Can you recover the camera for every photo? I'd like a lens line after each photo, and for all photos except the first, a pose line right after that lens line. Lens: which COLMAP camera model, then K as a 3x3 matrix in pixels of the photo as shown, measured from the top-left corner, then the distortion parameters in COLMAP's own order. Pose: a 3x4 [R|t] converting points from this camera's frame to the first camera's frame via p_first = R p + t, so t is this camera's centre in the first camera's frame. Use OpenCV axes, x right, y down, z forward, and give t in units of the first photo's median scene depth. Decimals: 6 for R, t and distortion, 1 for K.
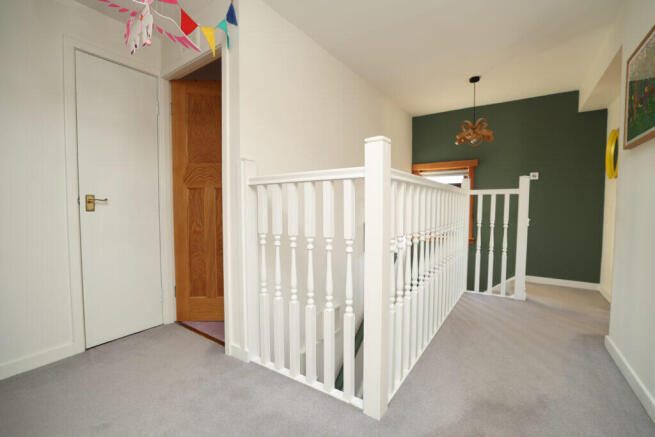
lens RADIAL K [[287.4, 0, 327.5], [0, 287.4, 218.5], [0, 0, 1]] dist [0.001448, 0.000282]
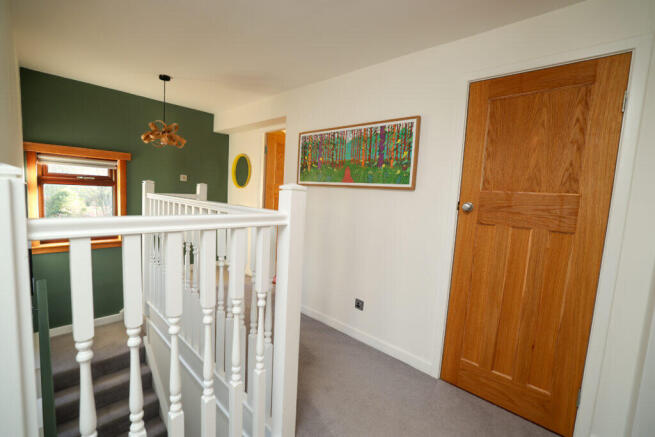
lens RADIAL K [[282.0, 0, 327.5], [0, 282.0, 218.5], [0, 0, 1]] dist [-0.024943, 0.000613]
pose [[0.169278, -0.090590, 0.981396, -0.270758], [-0.008865, 0.995587, 0.093429, -0.097683], [-0.985528, -0.024516, 0.167728, 0.263473]]
